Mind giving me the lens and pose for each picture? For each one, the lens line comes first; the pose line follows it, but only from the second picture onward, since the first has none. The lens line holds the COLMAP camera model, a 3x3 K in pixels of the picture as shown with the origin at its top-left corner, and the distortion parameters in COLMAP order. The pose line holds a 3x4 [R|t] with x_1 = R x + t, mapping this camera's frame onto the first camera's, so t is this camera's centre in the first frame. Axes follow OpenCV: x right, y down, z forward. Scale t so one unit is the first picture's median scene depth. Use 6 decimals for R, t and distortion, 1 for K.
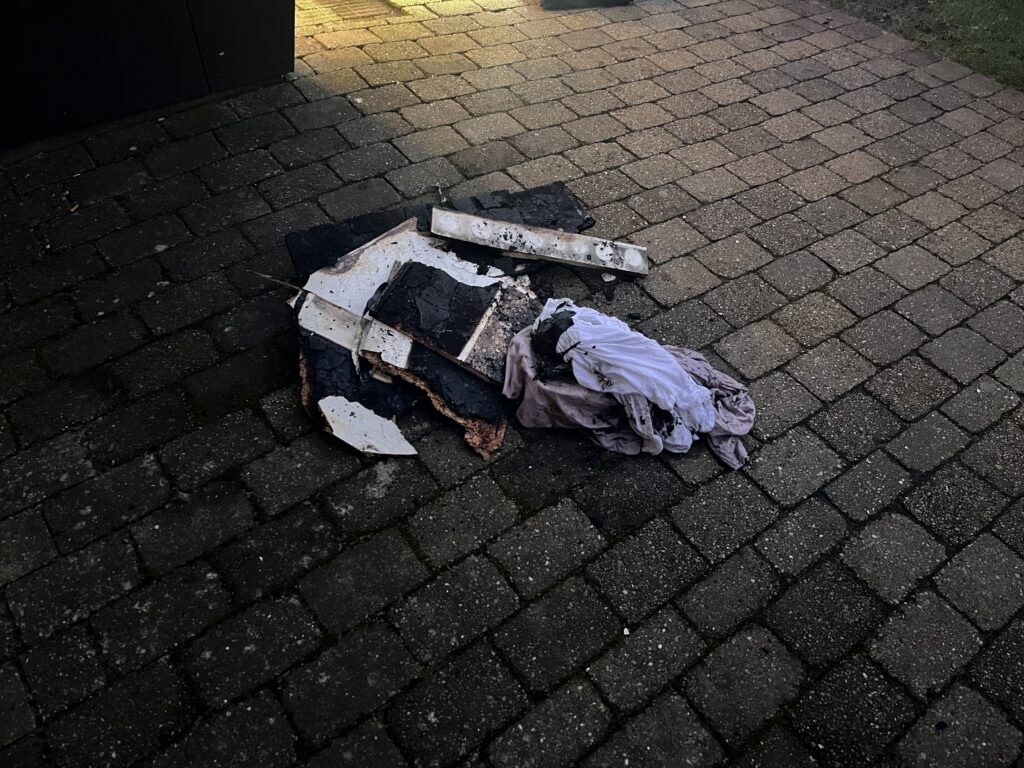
lens RADIAL K [[773.5, 0, 512.1], [0, 773.5, 384.4], [0, 0, 1]] dist [0.025323, -0.003240]
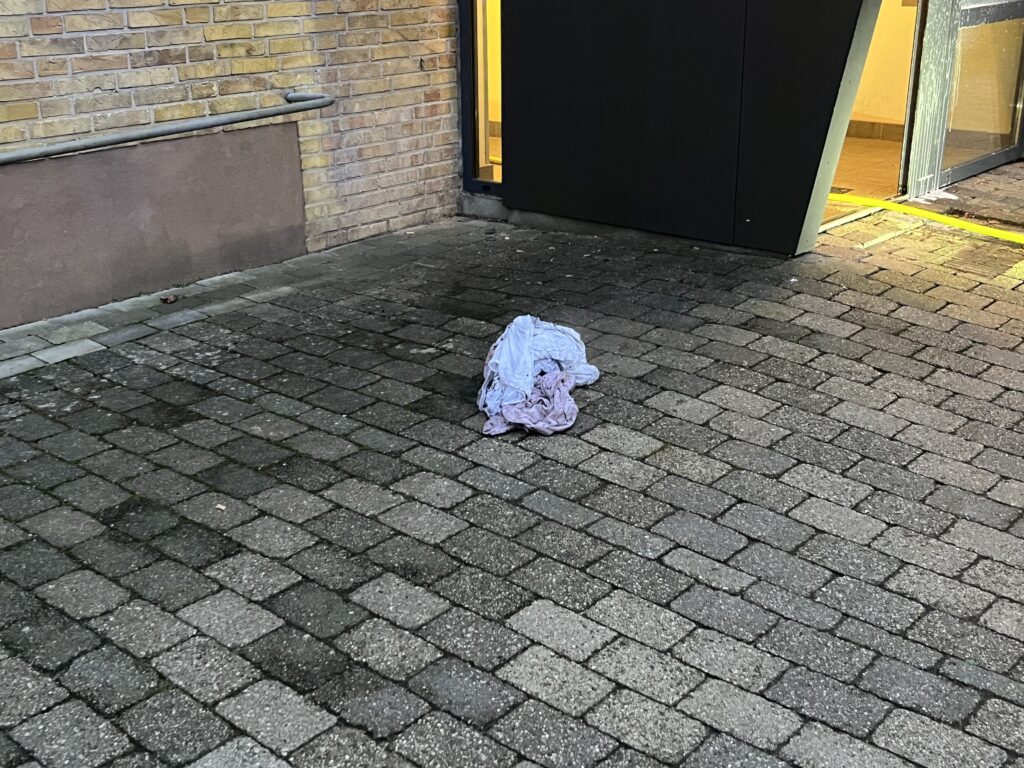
lens RADIAL K [[1225.5, 0, 512.4], [0, 1225.5, 383.5], [0, 0, 1]] dist [0.145710, 0.000000]
pose [[0.214804, 0.302044, -0.928778, 1.900280], [-0.700288, 0.710508, 0.069102, -0.115823], [0.680776, 0.635568, 0.364138, 0.181177]]
